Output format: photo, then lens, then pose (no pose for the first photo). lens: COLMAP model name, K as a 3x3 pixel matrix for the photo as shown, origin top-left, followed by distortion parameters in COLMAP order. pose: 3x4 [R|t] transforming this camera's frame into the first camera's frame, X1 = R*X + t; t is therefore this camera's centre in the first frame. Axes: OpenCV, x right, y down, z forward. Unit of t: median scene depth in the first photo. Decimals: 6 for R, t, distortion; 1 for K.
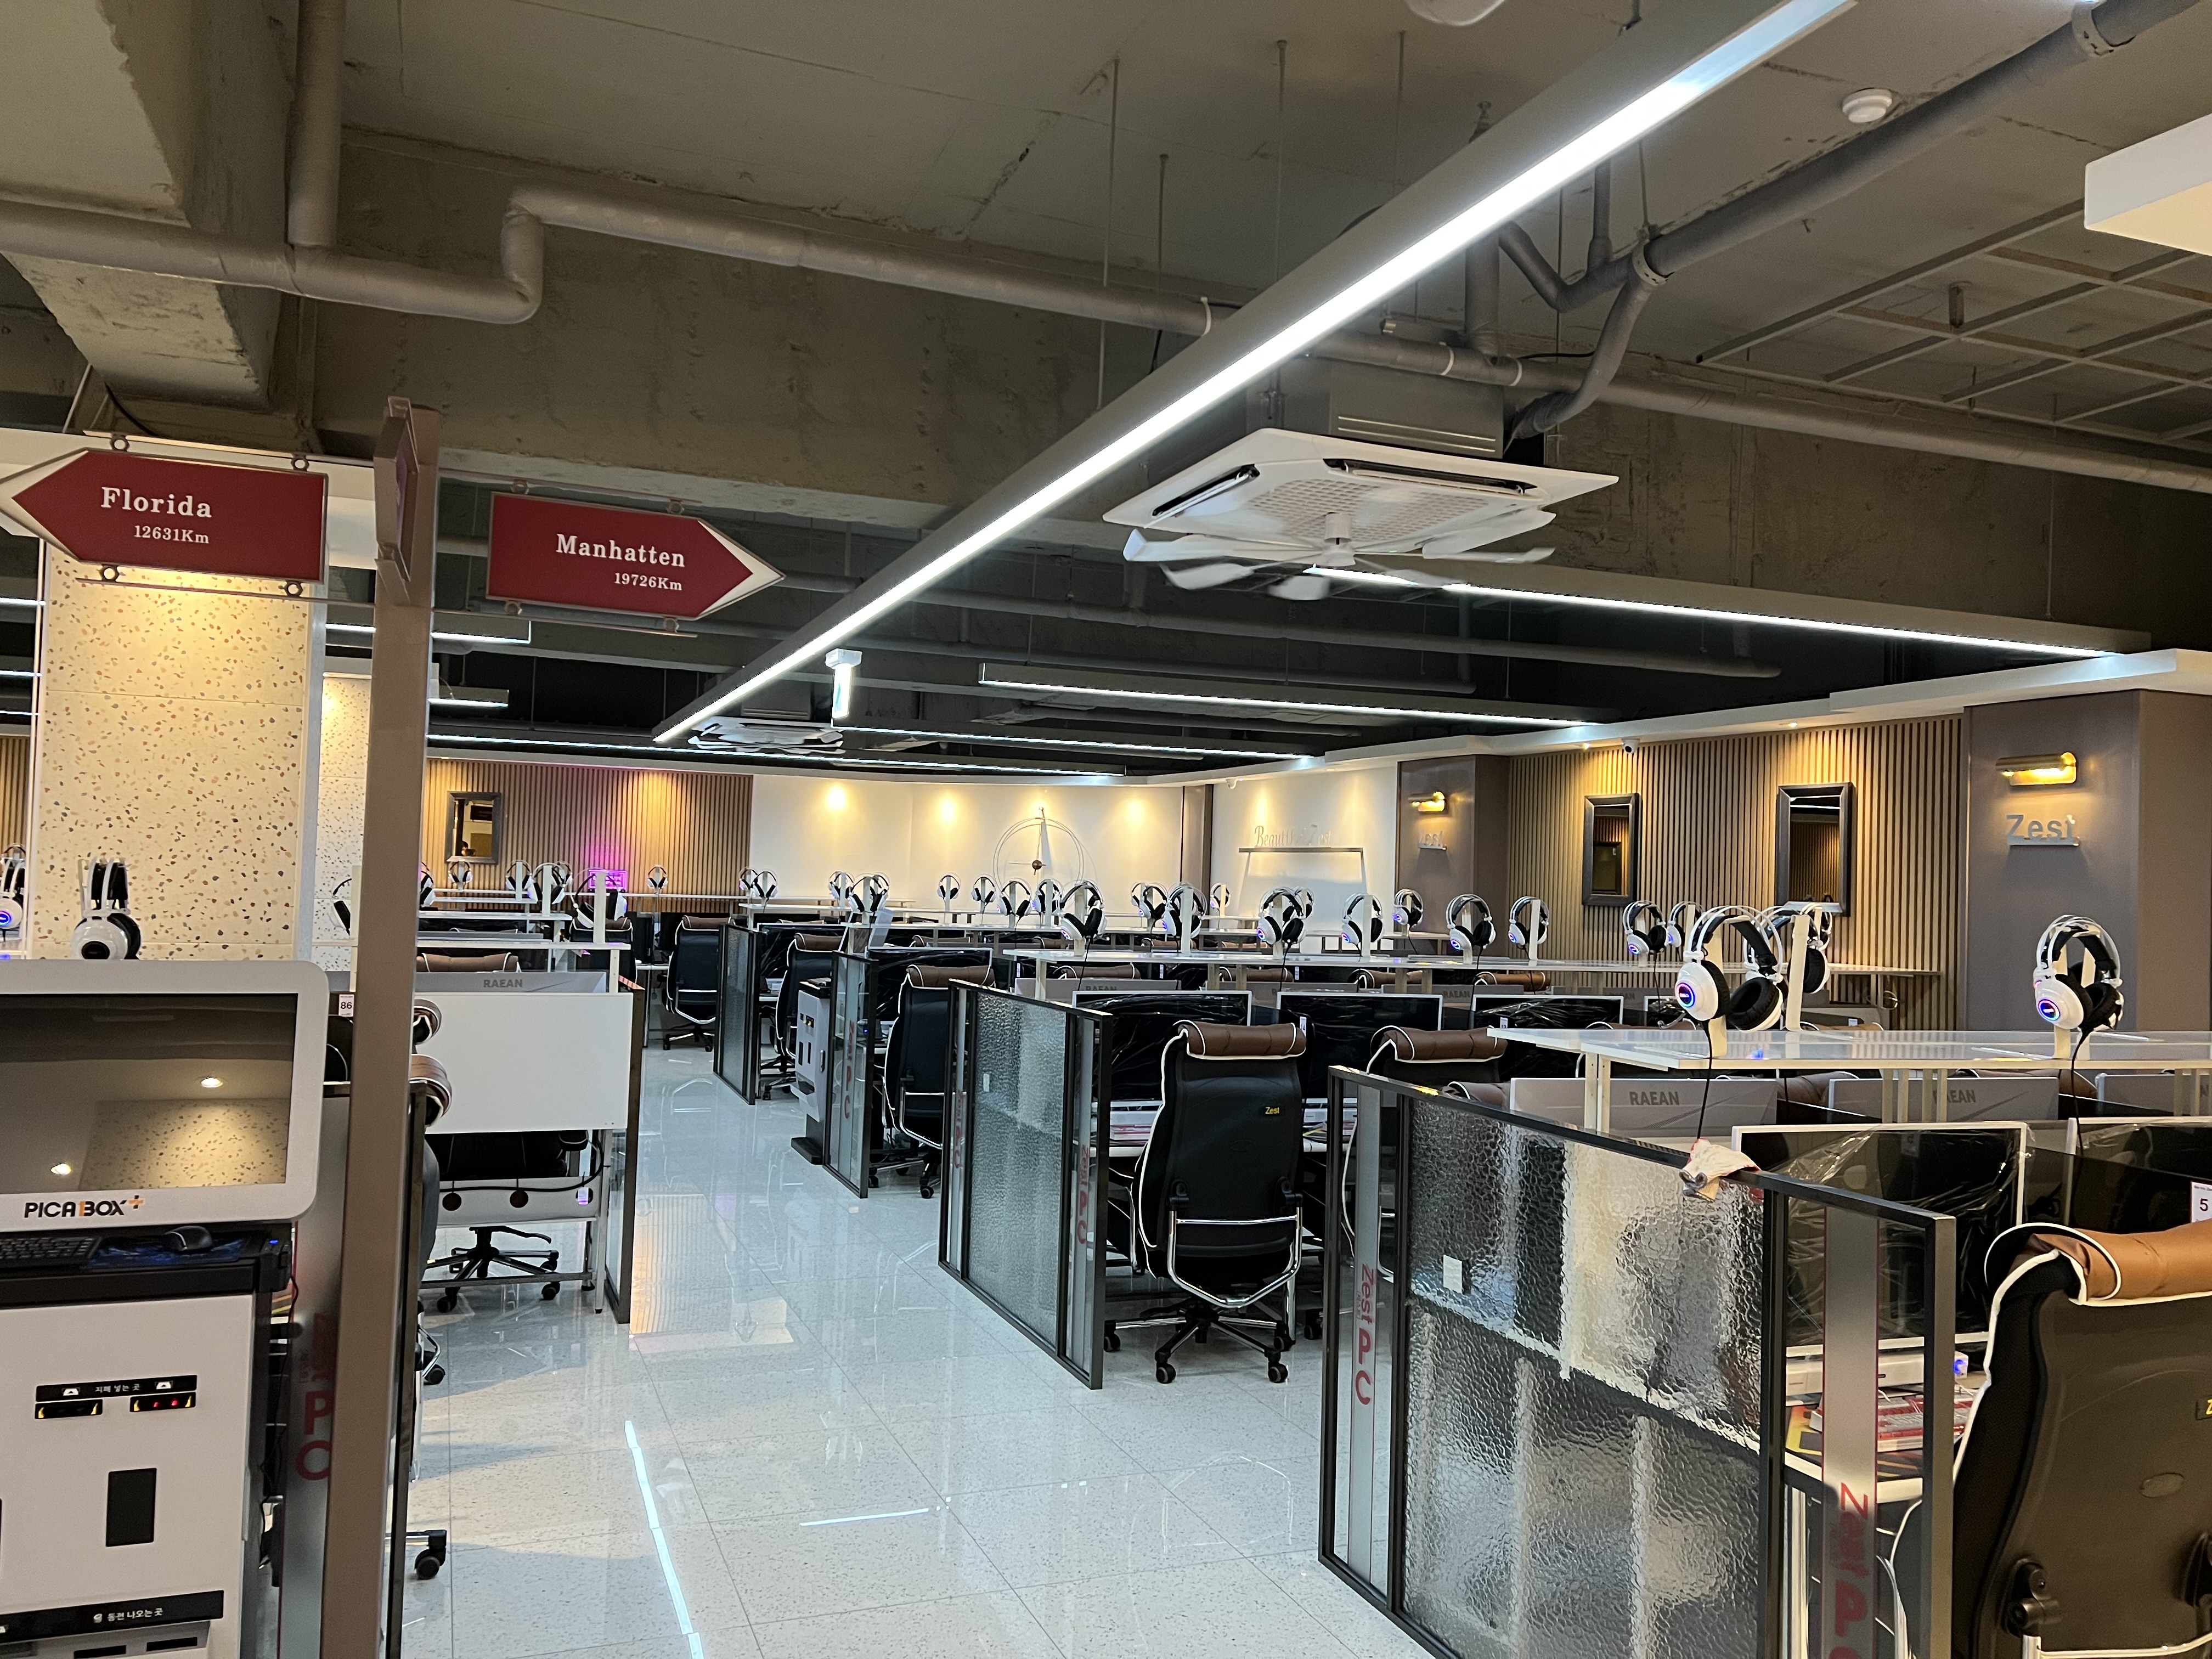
lens RADIAL K [[1660.6, 0, 1106.0], [0, 1660.6, 829.5], [0, 0, 1]] dist [0.051960, -0.051170]
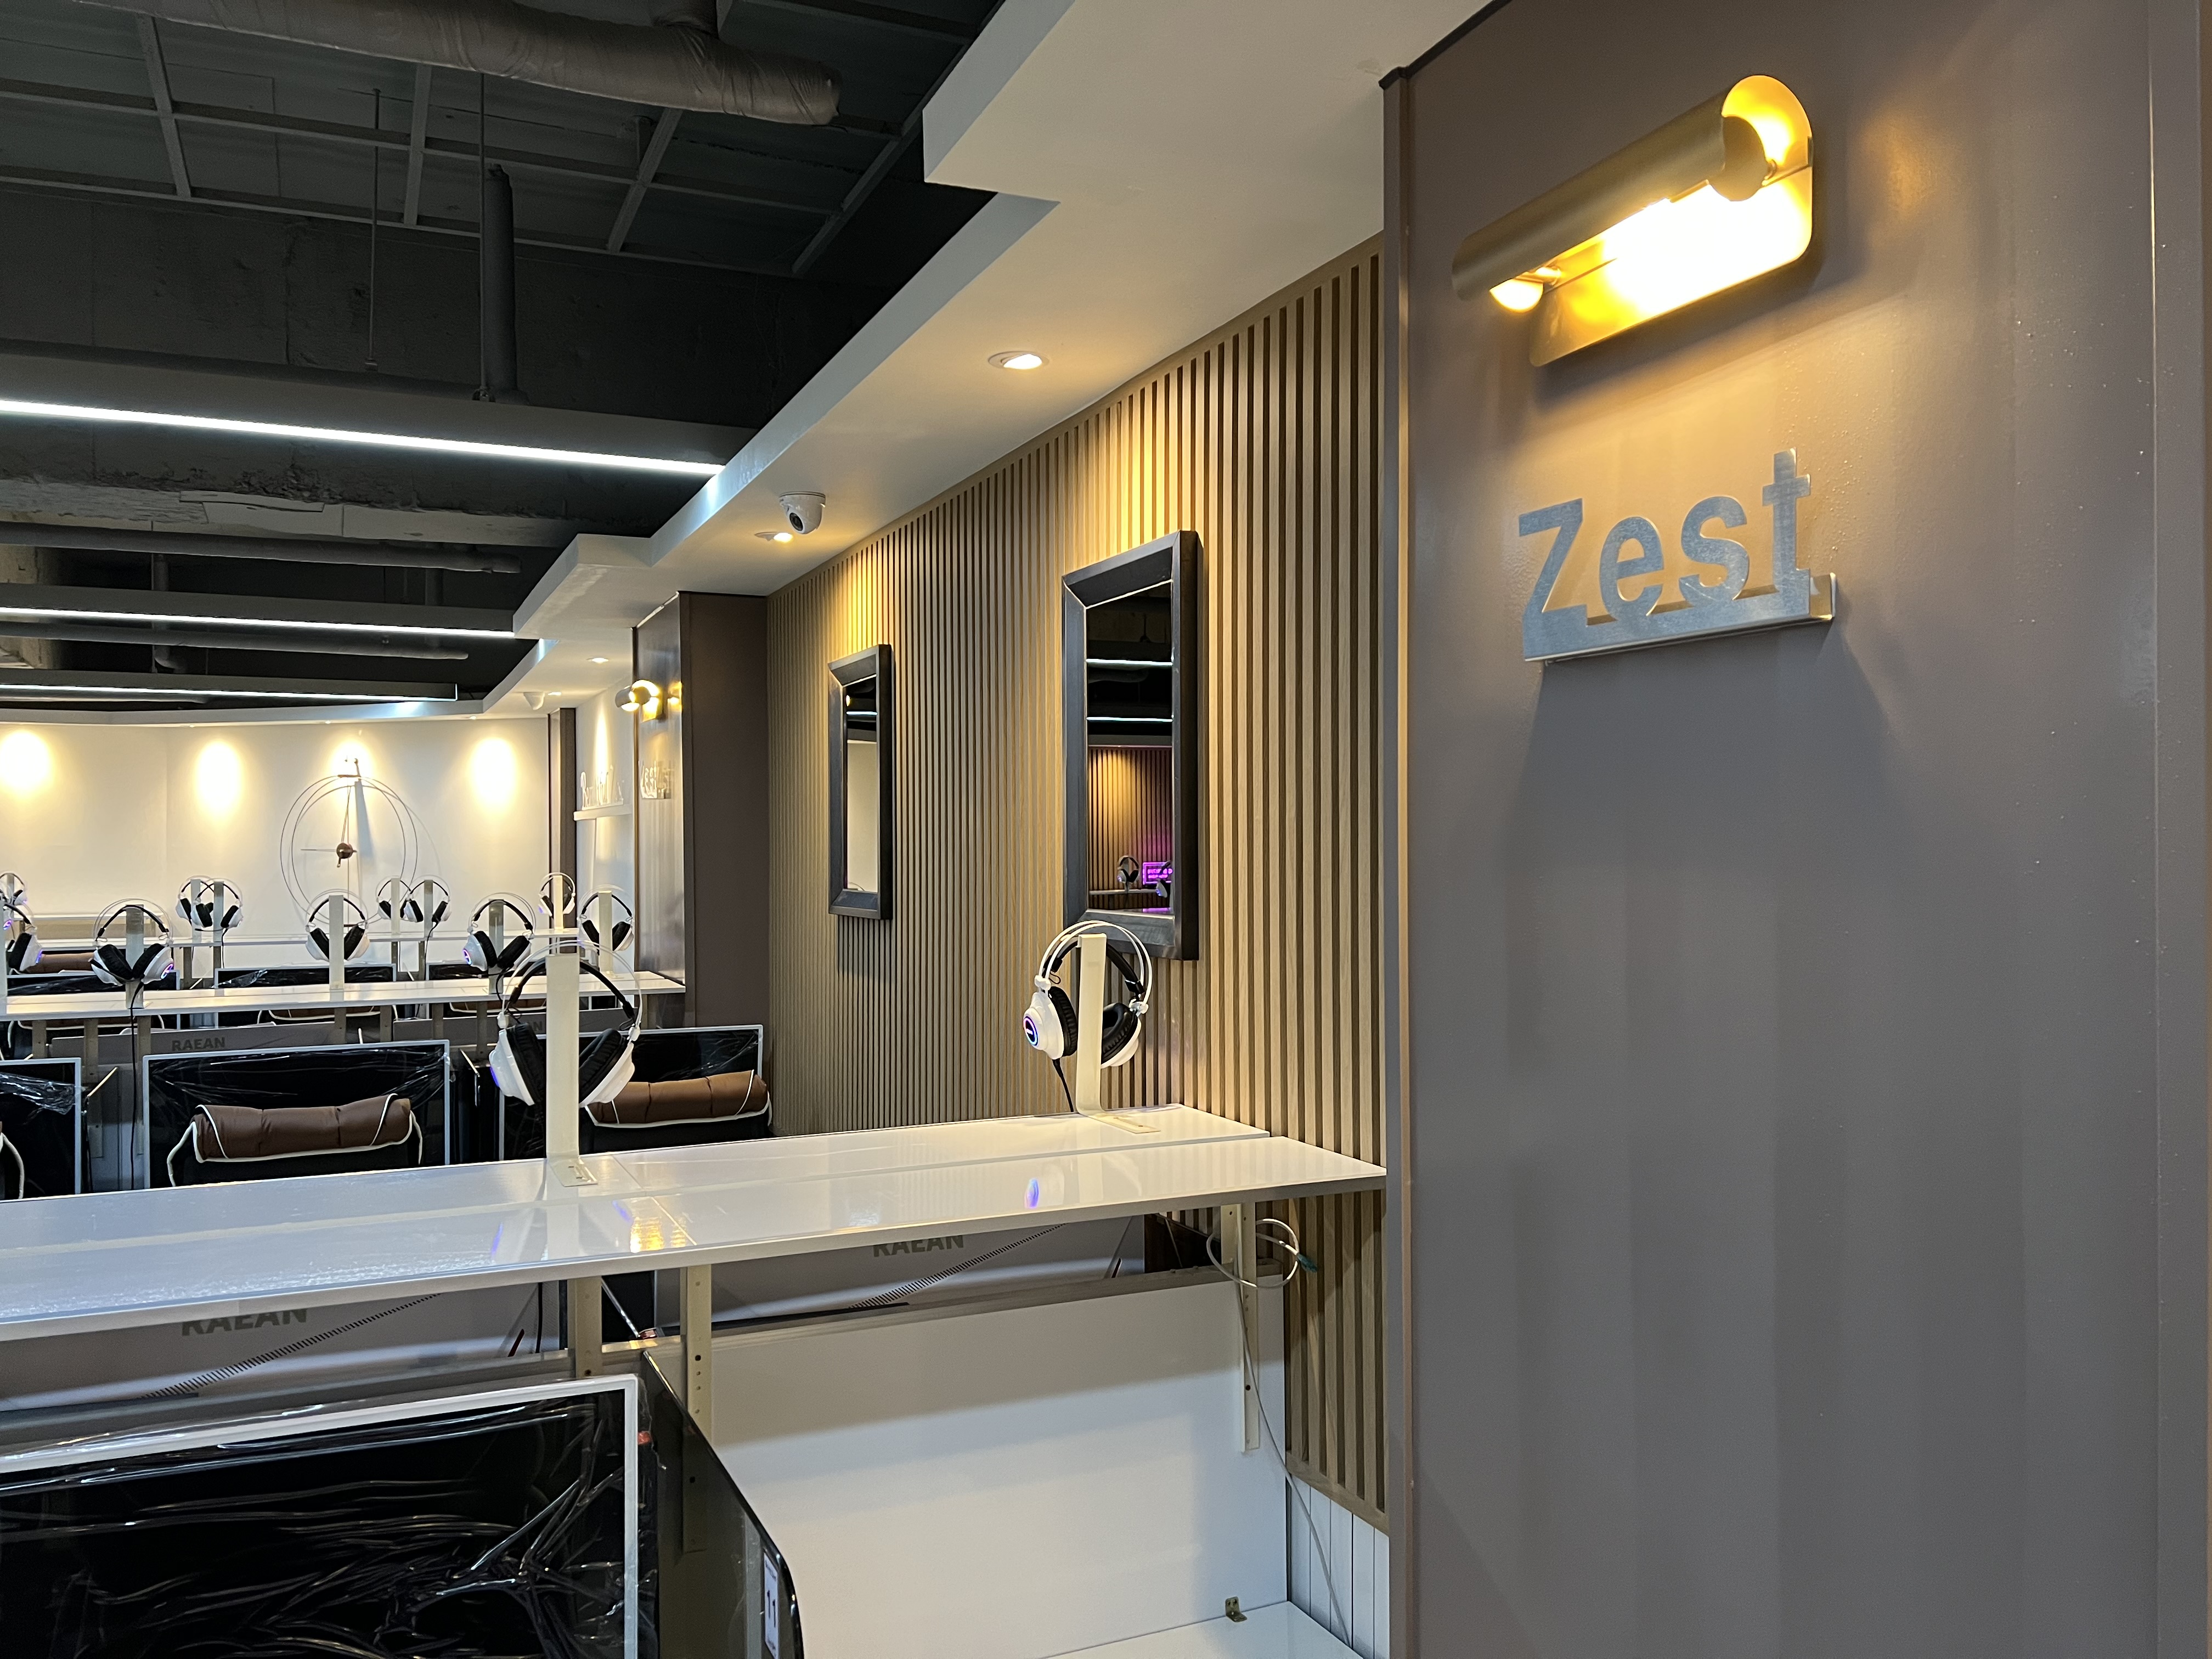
lens RADIAL K [[1660.6, 0, 1106.0], [0, 1660.6, 829.5], [0, 0, 1]] dist [0.051960, -0.051170]
pose [[0.998311, -0.033180, 0.047692, 0.580324], [0.032334, 0.999308, 0.018402, 0.029825], [-0.048270, -0.016829, 0.998693, 0.975369]]
